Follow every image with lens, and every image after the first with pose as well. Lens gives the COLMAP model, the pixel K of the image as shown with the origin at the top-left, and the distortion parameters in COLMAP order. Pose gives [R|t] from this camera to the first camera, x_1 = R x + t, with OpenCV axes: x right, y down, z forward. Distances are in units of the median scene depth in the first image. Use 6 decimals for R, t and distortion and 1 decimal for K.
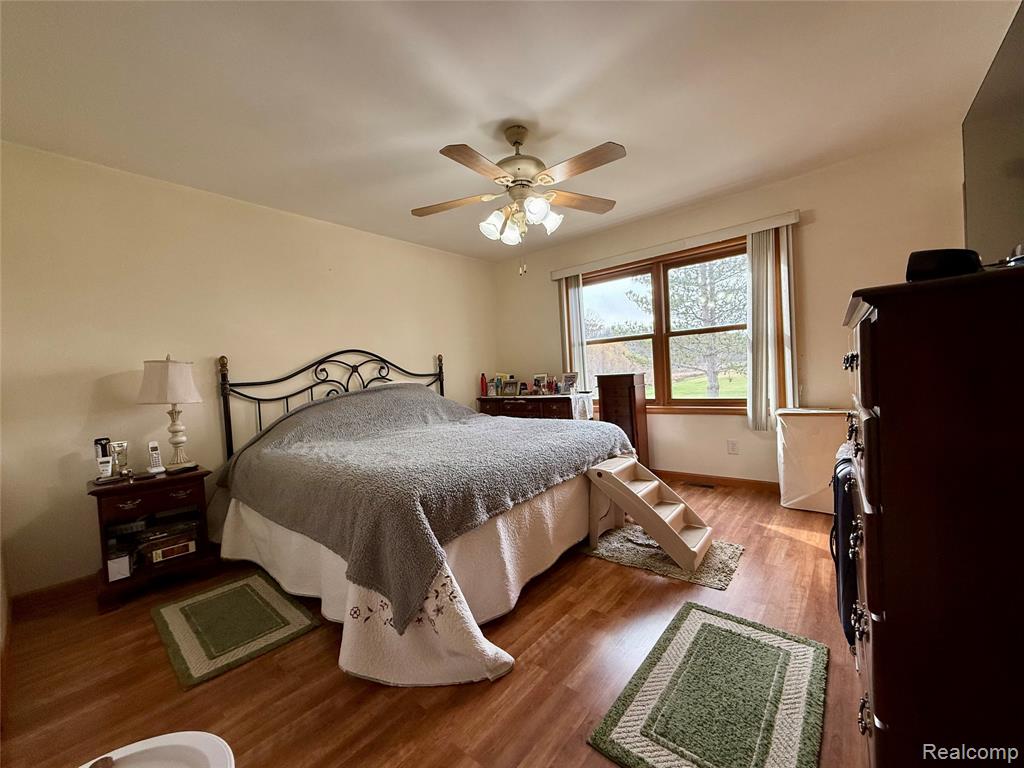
lens RADIAL K [[409.0, 0, 509.3], [0, 409.0, 384.8], [0, 0, 1]] dist [0.001342, -0.000004]
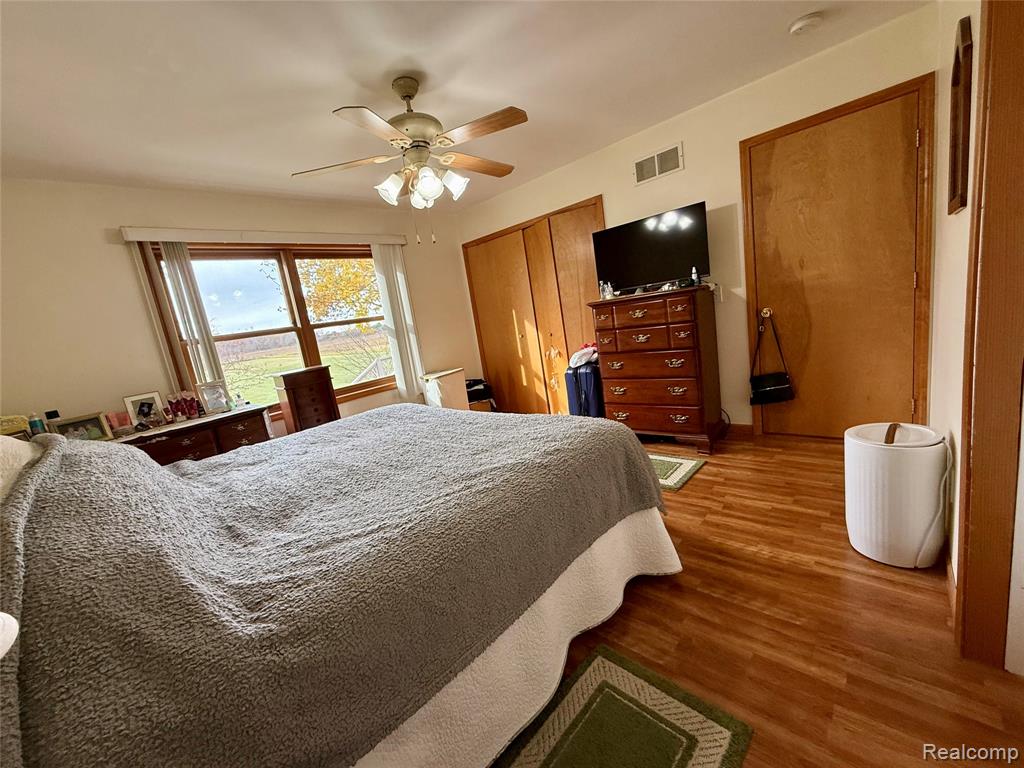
lens RADIAL K [[409.0, 0, 509.3], [0, 409.0, 384.8], [0, 0, 1]] dist [0.001342, -0.000004]
pose [[0.047878, -0.123959, 0.991132, -0.647200], [0.176703, 0.977670, 0.113739, -0.017579], [-0.983099, 0.169690, 0.068713, 0.558030]]
